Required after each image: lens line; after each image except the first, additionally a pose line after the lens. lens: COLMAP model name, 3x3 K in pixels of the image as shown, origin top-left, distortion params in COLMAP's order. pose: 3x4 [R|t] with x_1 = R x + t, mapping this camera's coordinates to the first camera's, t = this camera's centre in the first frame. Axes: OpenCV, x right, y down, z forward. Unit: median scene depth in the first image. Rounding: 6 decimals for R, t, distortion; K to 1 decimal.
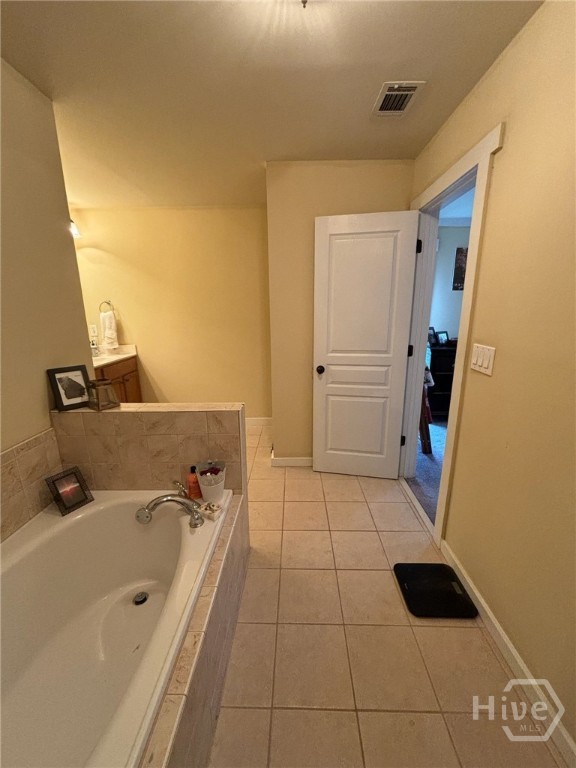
lens RADIAL K [[308.7, 0, 288.3], [0, 308.7, 379.6], [0, 0, 1]] dist [0.003771, -0.002127]
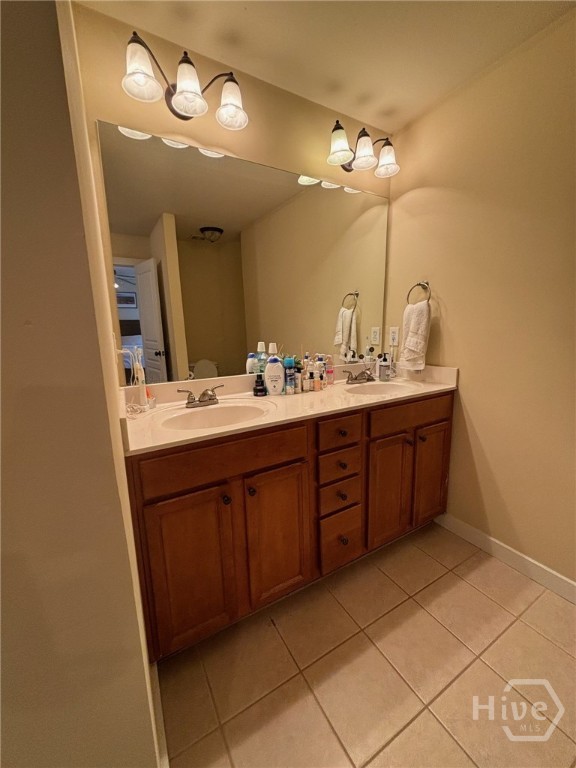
lens RADIAL K [[308.7, 0, 290.2], [0, 308.7, 378.4], [0, 0, 1]] dist [0.003771, -0.002127]
pose [[0.521699, 0.142190, -0.841197, -0.227043], [-0.185335, 0.981354, 0.050938, -0.075167], [0.832755, 0.129329, 0.538325, 0.535123]]
